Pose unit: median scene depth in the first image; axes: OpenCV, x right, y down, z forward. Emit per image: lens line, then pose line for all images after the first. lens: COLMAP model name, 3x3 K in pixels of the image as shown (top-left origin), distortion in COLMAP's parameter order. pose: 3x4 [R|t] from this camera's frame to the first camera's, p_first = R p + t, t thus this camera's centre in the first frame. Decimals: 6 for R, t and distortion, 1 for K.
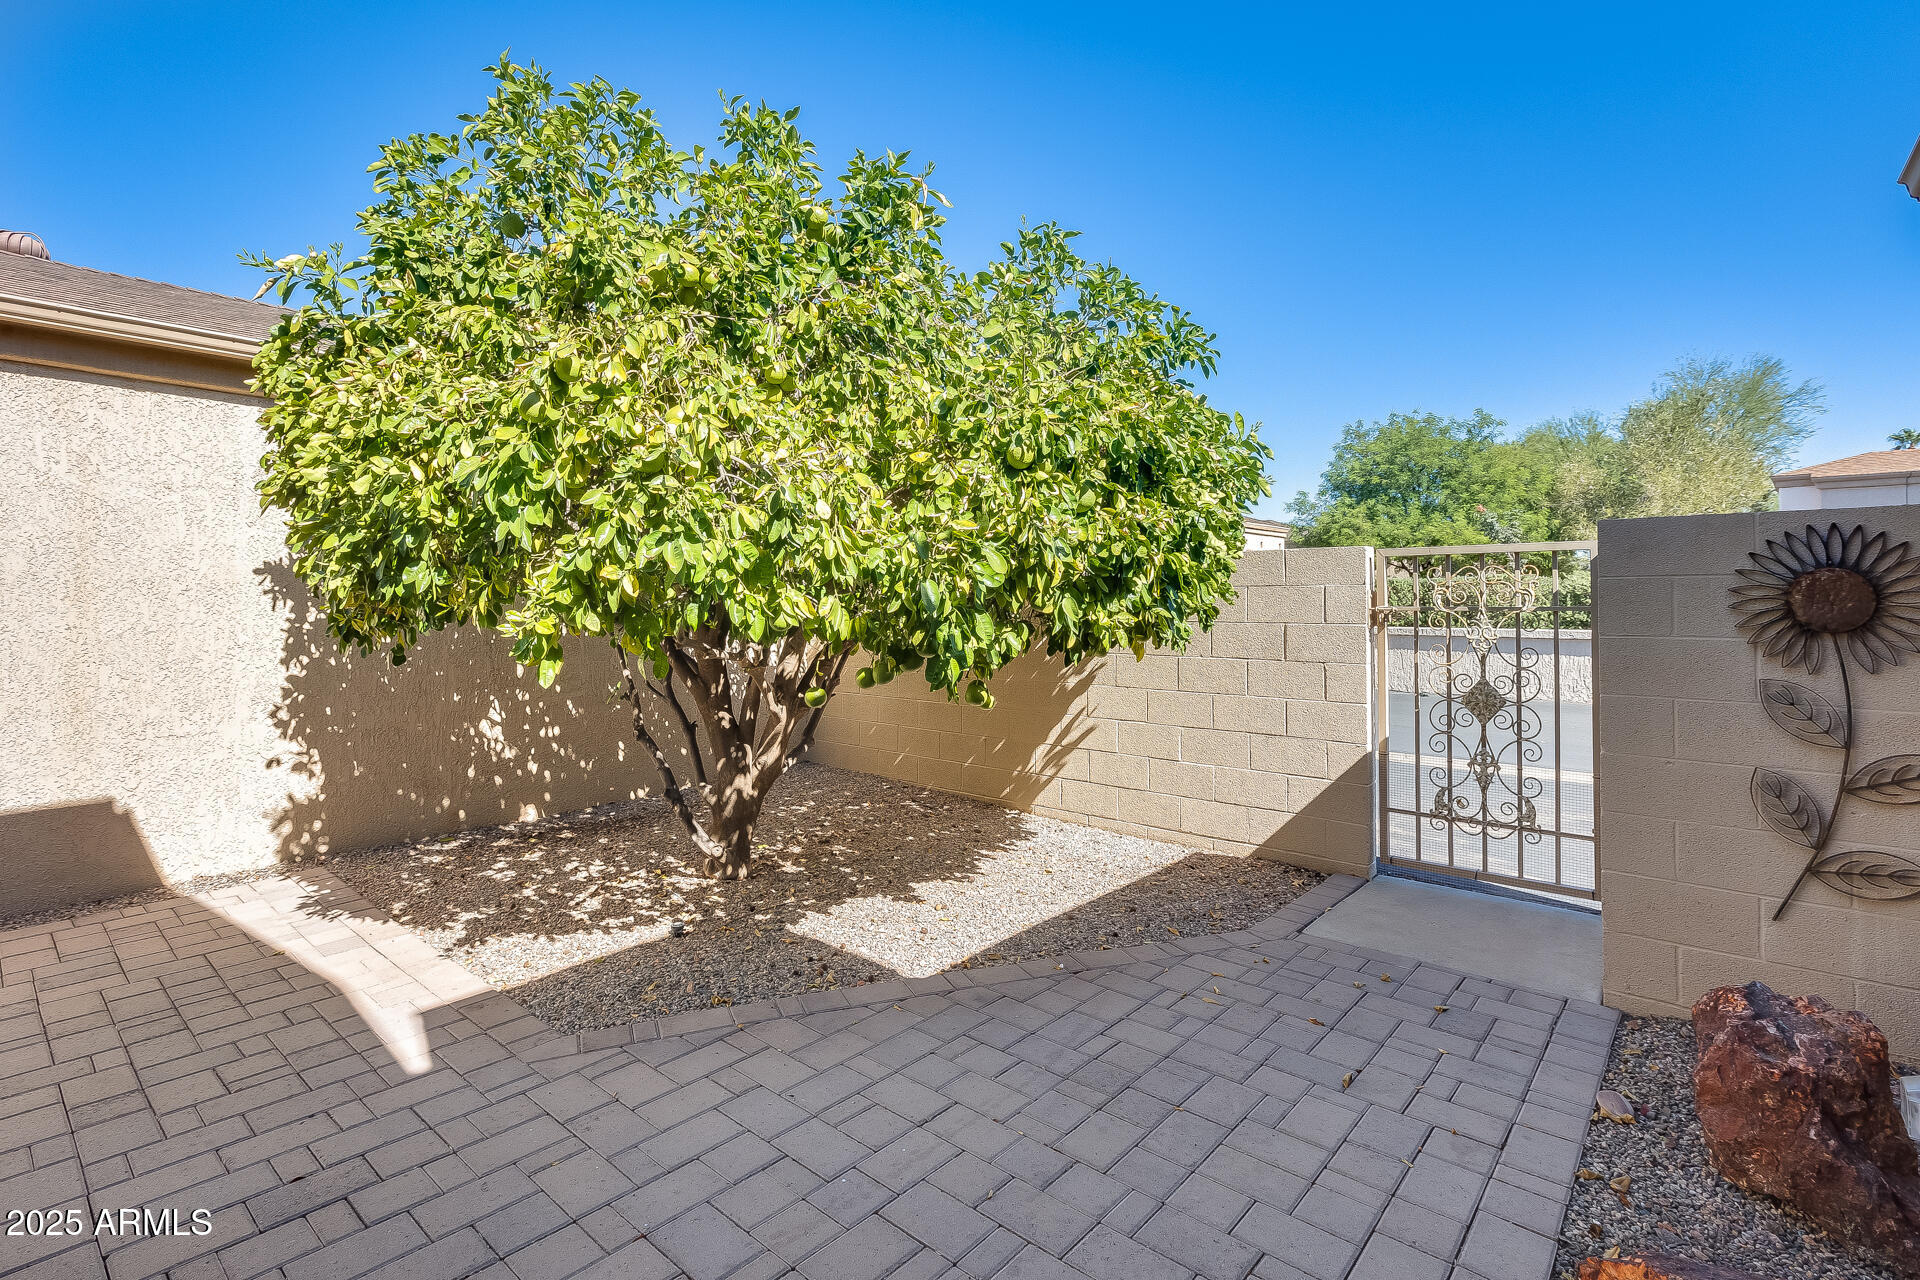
lens RADIAL K [[887.3, 0, 953.9], [0, 887.3, 584.0], [0, 0, 1]] dist [0.000847, -0.000947]
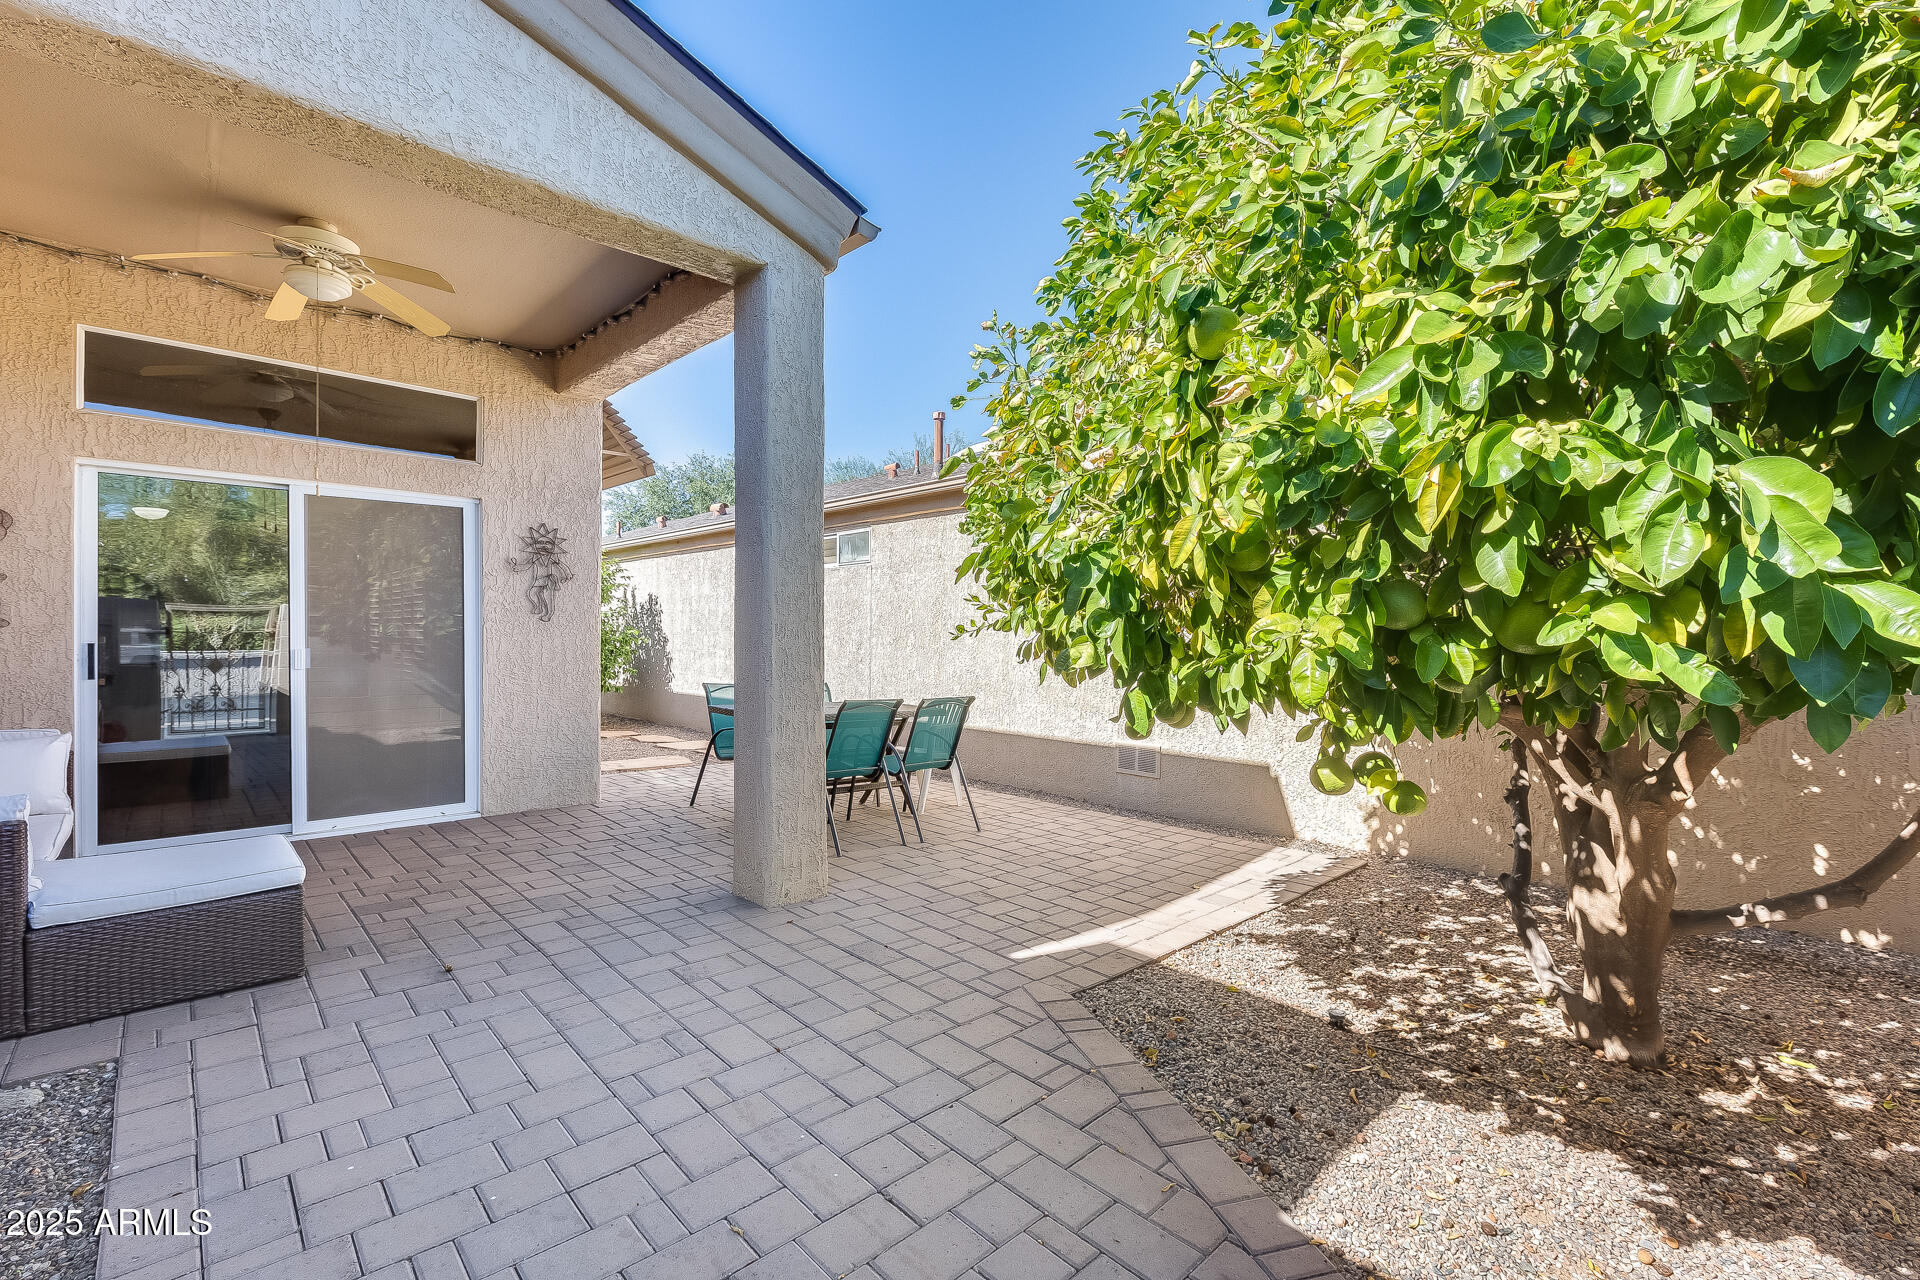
lens RADIAL K [[840.7, 0, 946.0], [0, 840.7, 637.8], [0, 0, 1]] dist [0.000378, -0.000161]
pose [[-0.111064, 0.006234, -0.993794, 0.453711], [0.008374, 0.999951, 0.005337, 0.029156], [0.993778, -0.007729, -0.111111, 0.668582]]
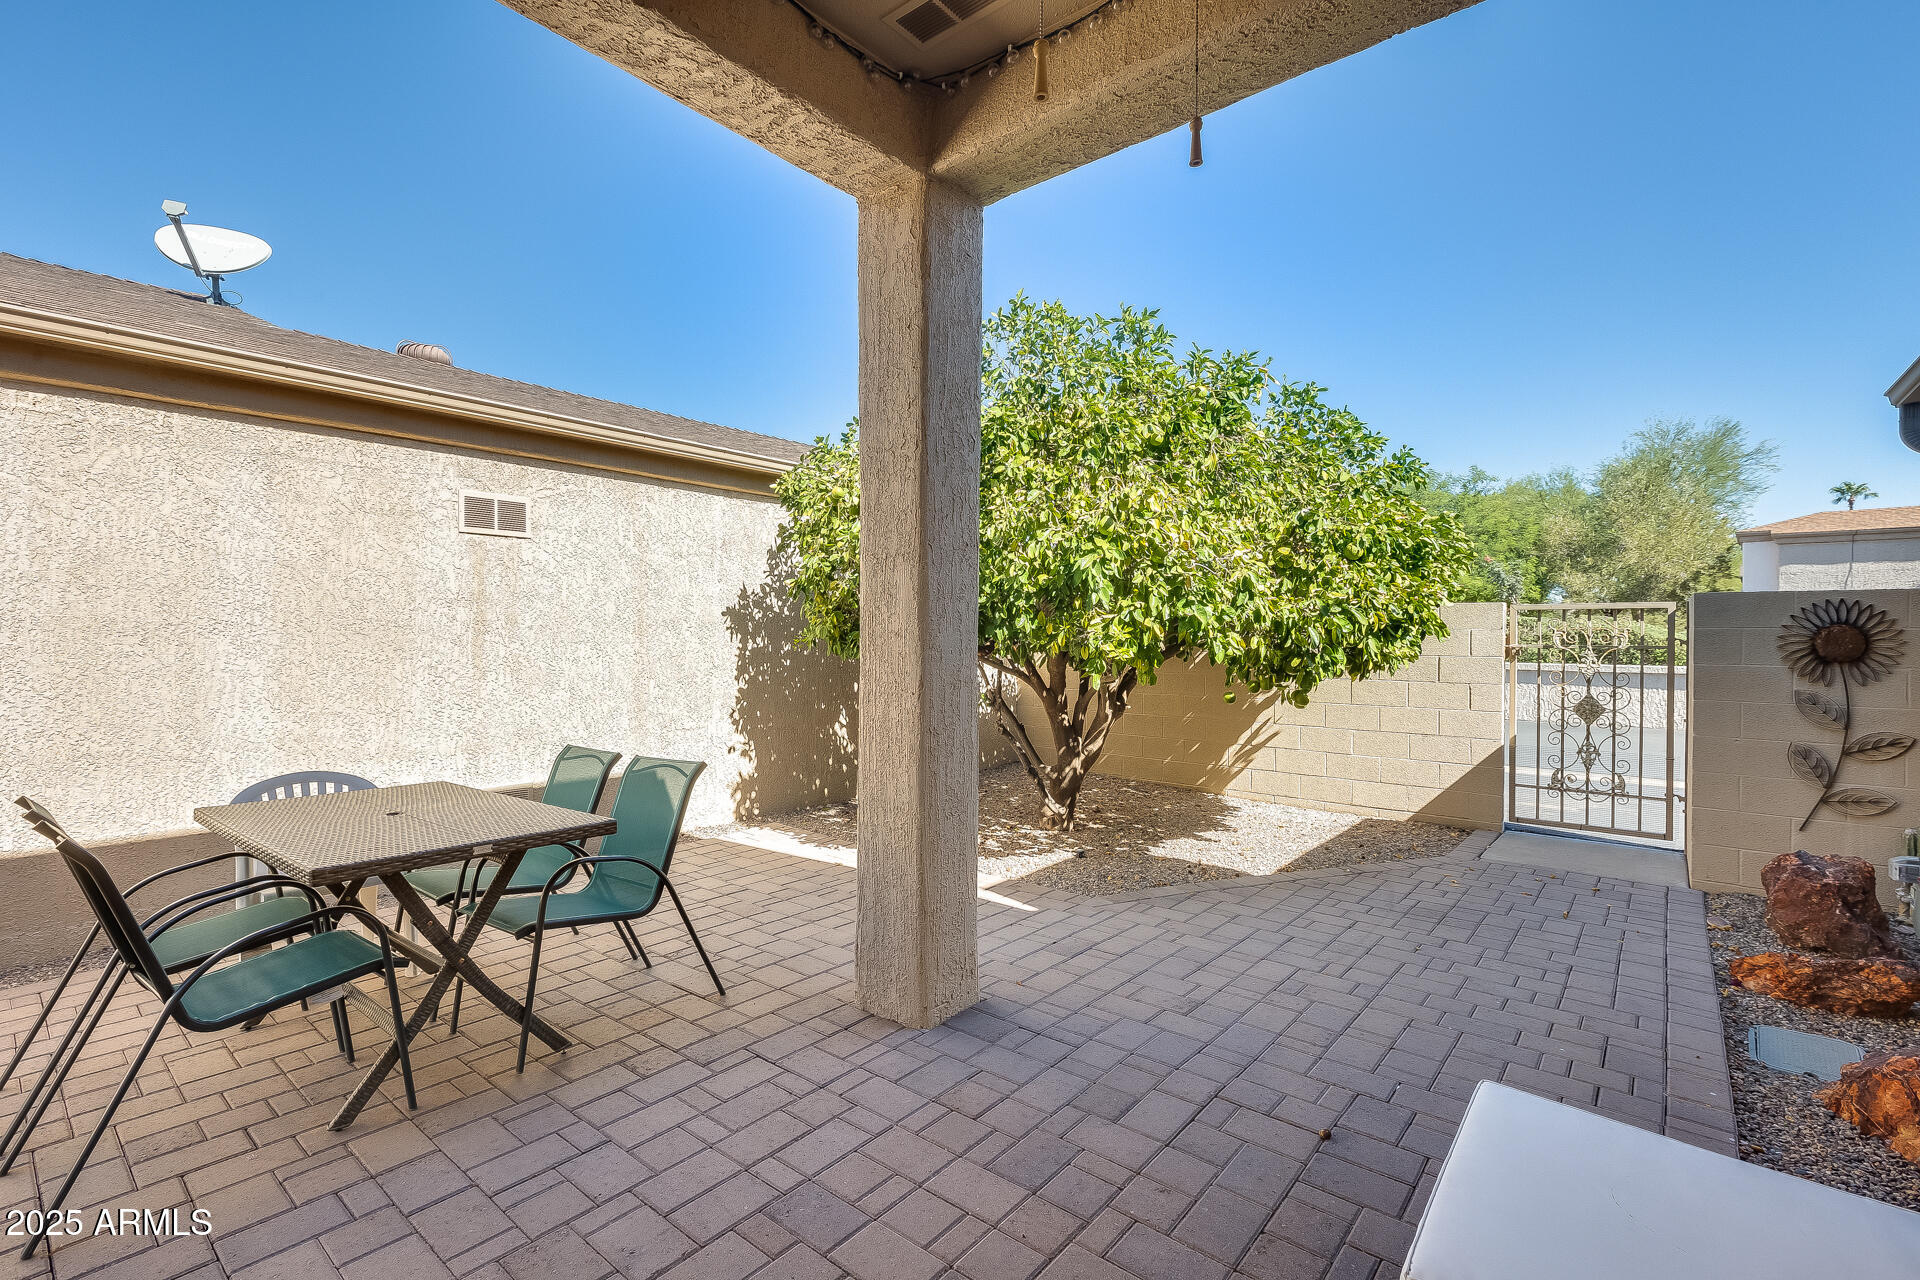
lens RADIAL K [[853.6, 0, 957.4], [0, 853.6, 634.7], [0, 0, 1]] dist [-0.000581, -0.000522]
pose [[0.999805, 0.007494, 0.018290, -0.504208], [-0.007848, 0.999782, 0.019359, -0.011857], [-0.018140, -0.019499, 0.999645, -0.416709]]
